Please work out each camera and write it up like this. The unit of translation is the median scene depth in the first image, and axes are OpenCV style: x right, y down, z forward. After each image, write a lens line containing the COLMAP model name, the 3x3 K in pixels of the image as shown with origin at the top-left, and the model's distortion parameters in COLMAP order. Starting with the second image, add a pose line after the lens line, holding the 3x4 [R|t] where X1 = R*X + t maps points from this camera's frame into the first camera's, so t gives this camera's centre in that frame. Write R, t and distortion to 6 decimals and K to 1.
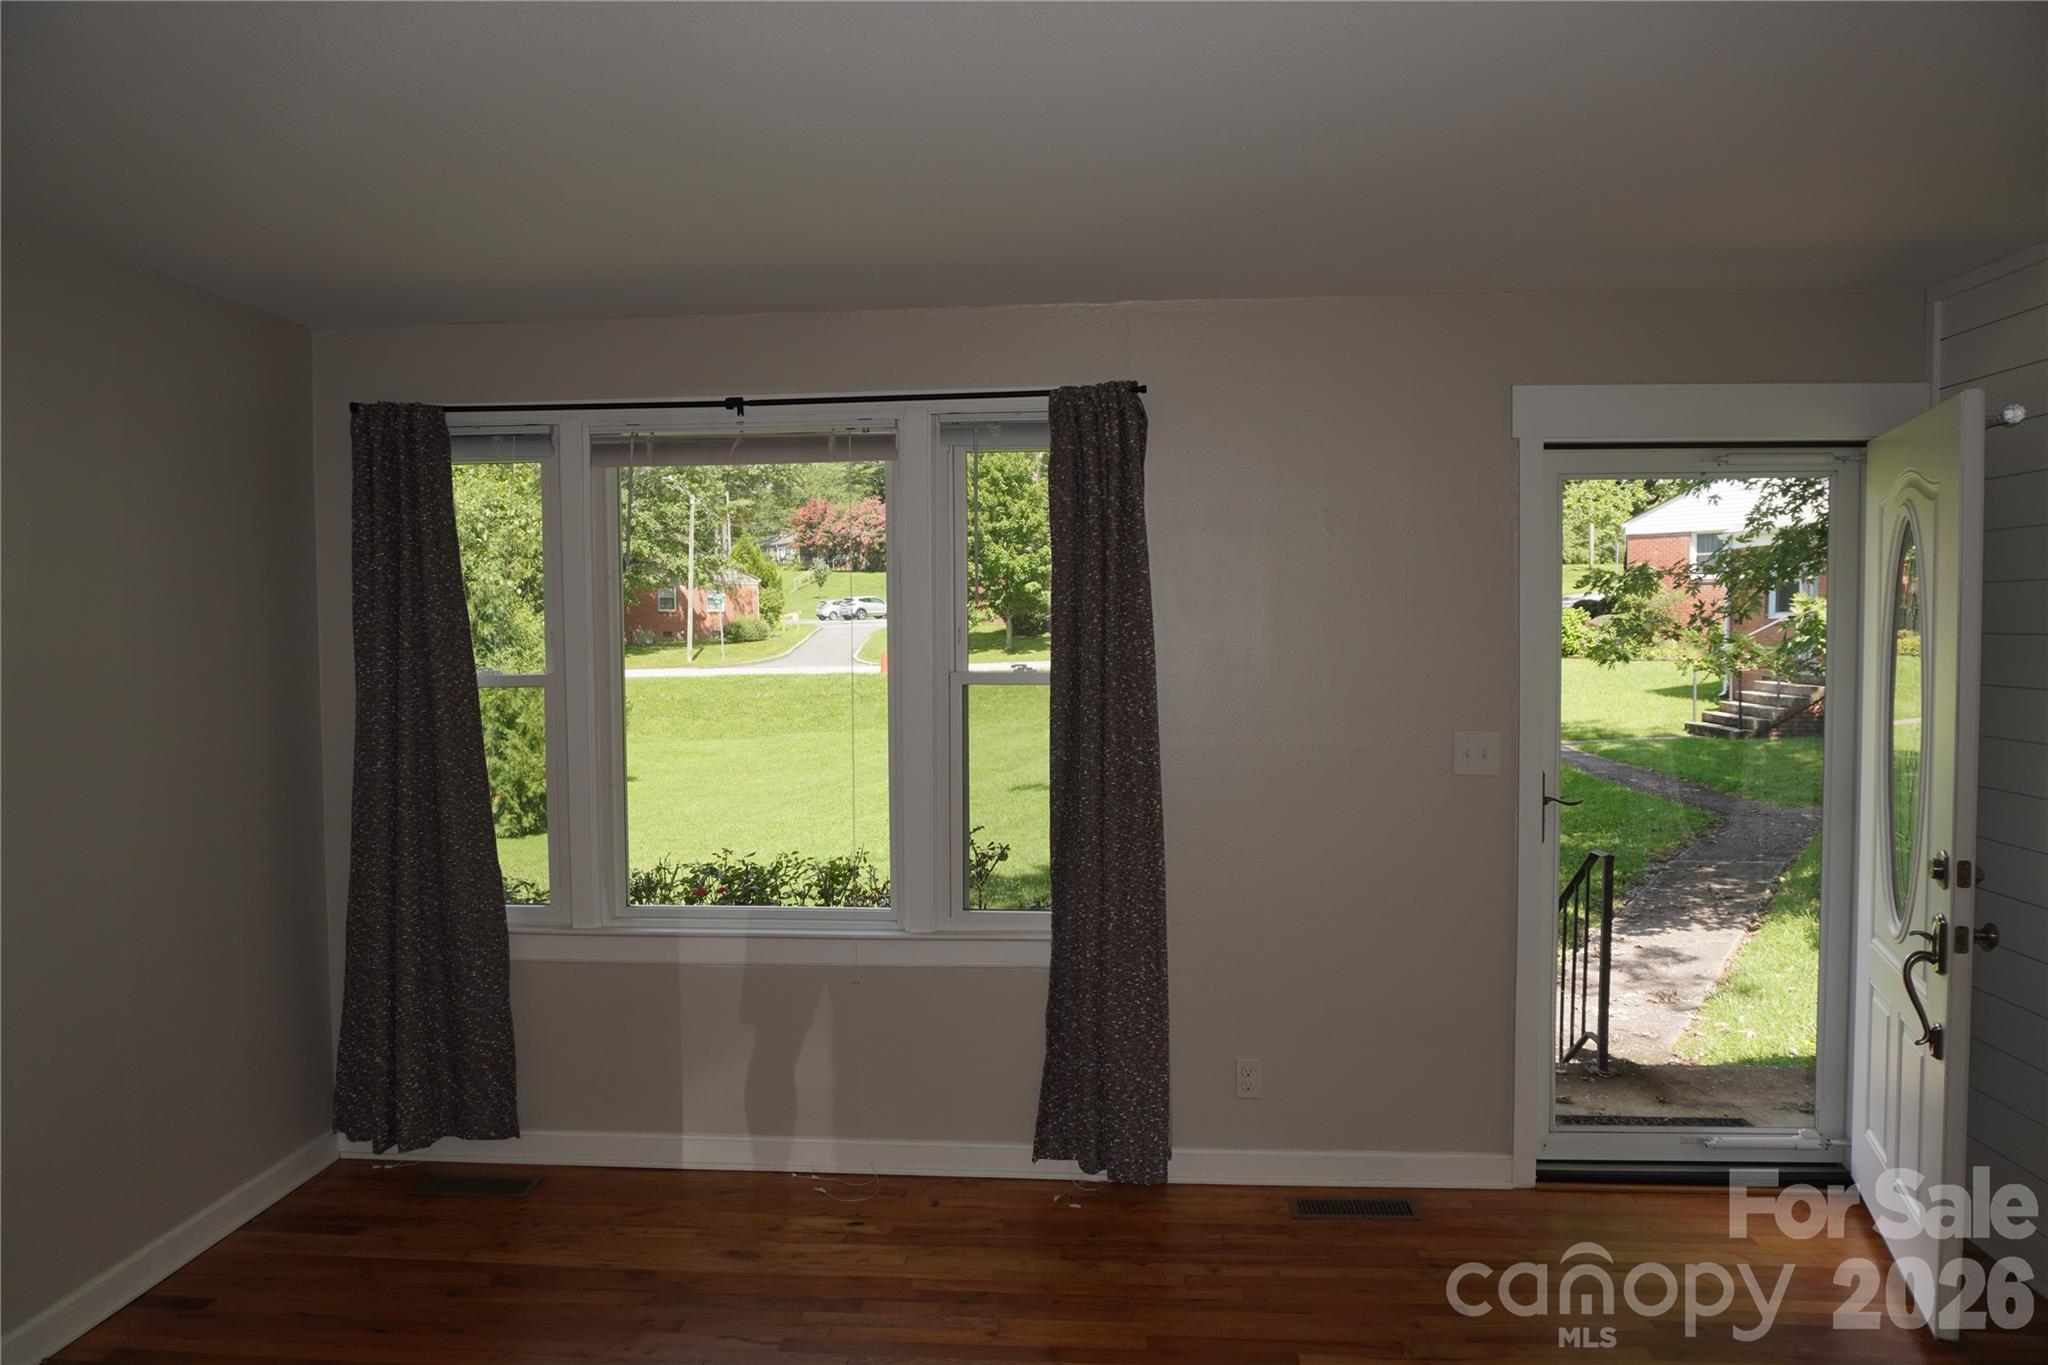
lens RADIAL K [[1386.8, 0, 1024.0], [0, 1386.8, 682.5], [0, 0, 1]] dist [-0.069373, 0.066192]
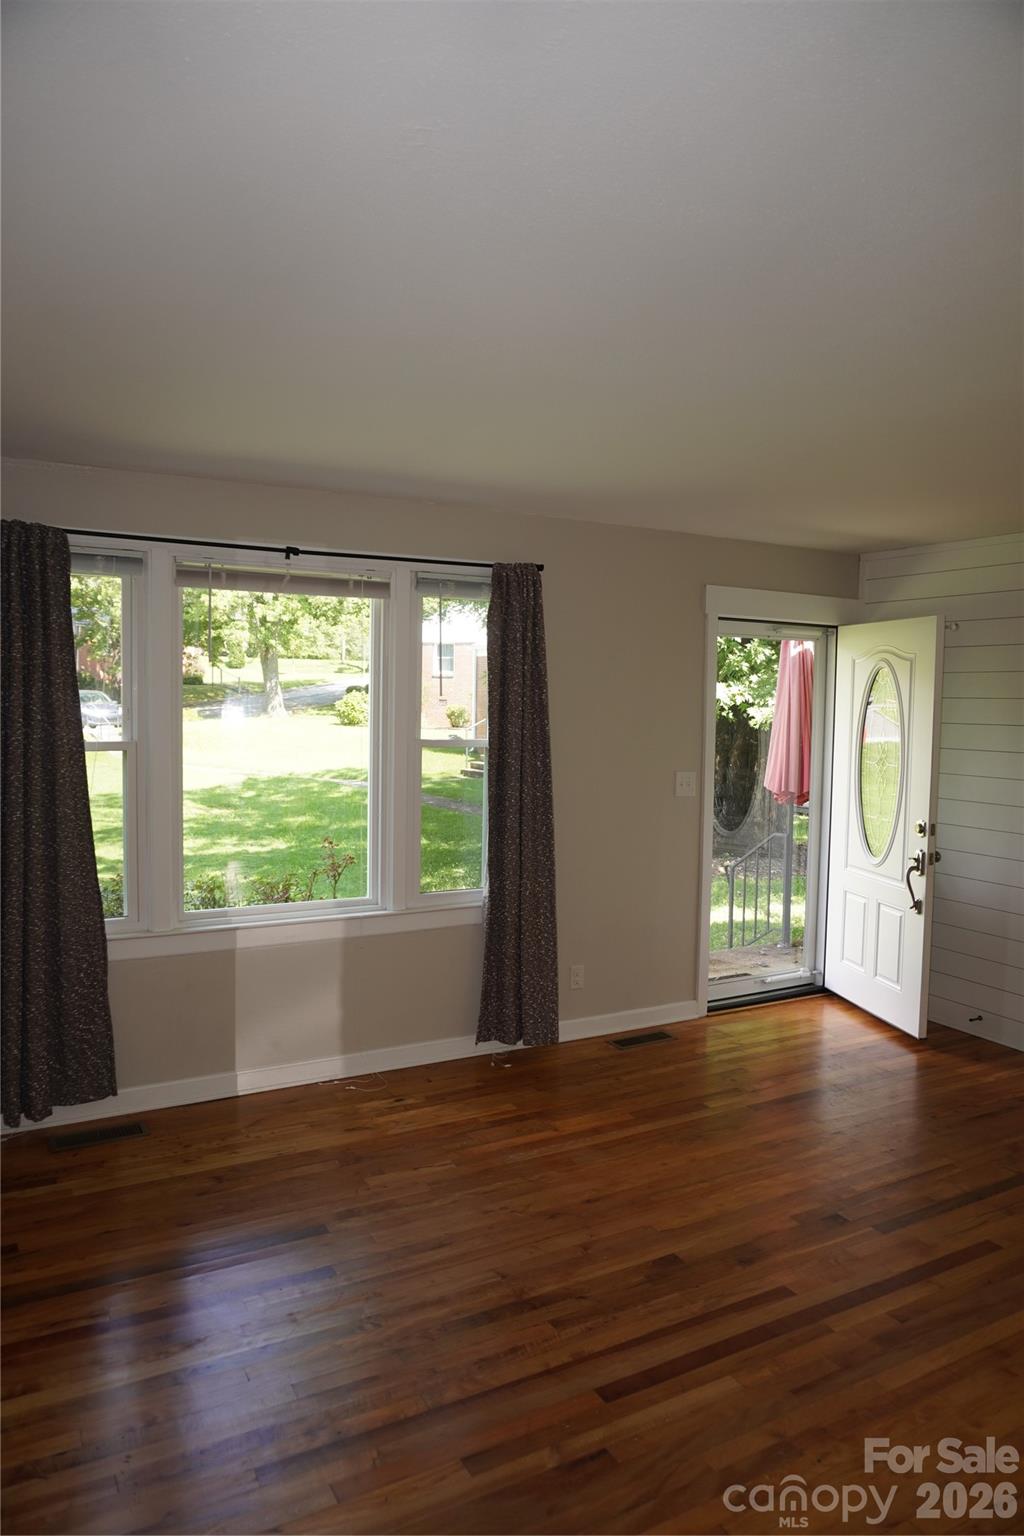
lens RADIAL K [[1040.1, 0, 512.0], [0, 1040.1, 768.0], [0, 0, 1]] dist [-0.069373, 0.066192]
pose [[0.832901, -0.015547, 0.553203, -0.622618], [0.002350, 0.999696, 0.024557, -0.003771], [-0.553416, -0.019154, 0.832684, -0.020717]]
